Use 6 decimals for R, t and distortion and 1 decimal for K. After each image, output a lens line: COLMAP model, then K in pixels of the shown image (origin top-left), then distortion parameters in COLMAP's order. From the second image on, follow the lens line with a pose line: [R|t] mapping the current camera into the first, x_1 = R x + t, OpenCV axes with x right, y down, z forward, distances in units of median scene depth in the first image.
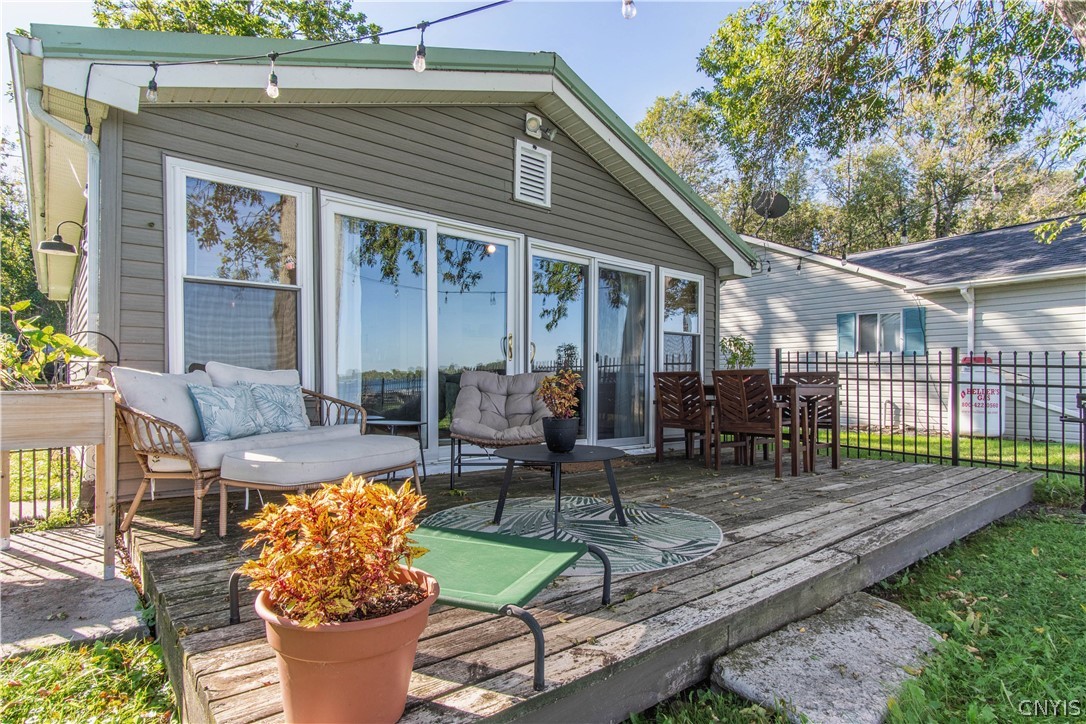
lens RADIAL K [[578.6, 0, 545.5], [0, 578.6, 364.8], [0, 0, 1]] dist [0.003251, 0.000024]
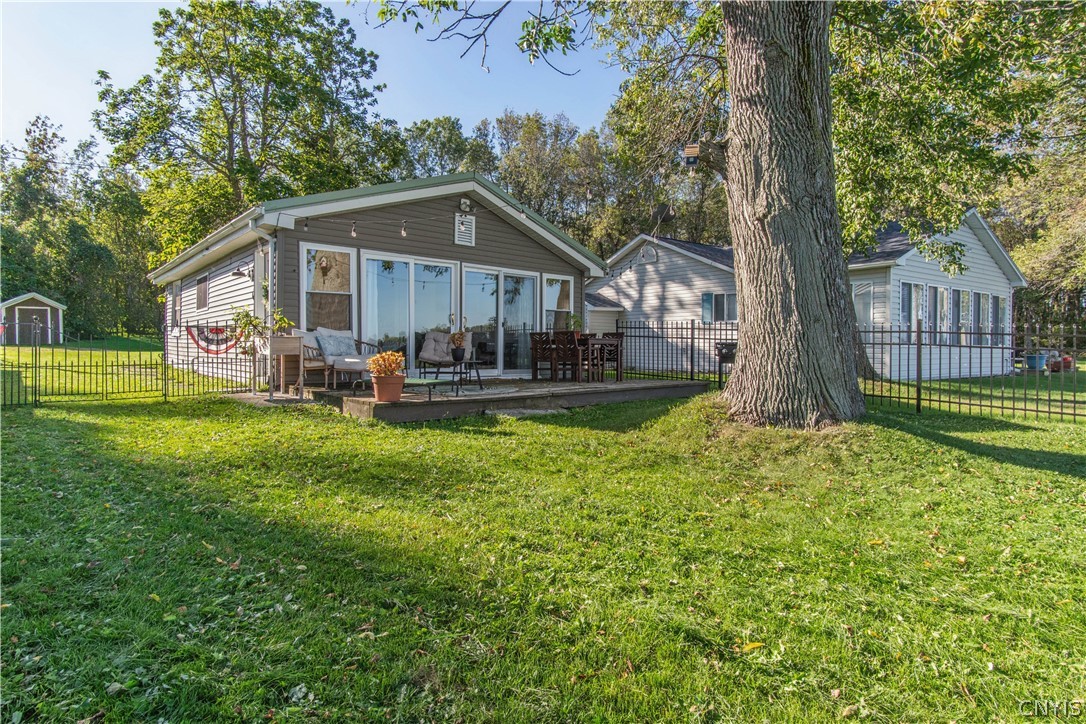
lens RADIAL K [[579.9, 0, 542.0], [0, 579.9, 330.4], [0, 0, 1]] dist [0.000765, -0.000133]
pose [[0.999957, 0.001675, 0.009091, 0.221797], [-0.001693, 0.999997, 0.002012, 0.001791], [-0.009087, -0.002027, 0.999957, -0.950394]]
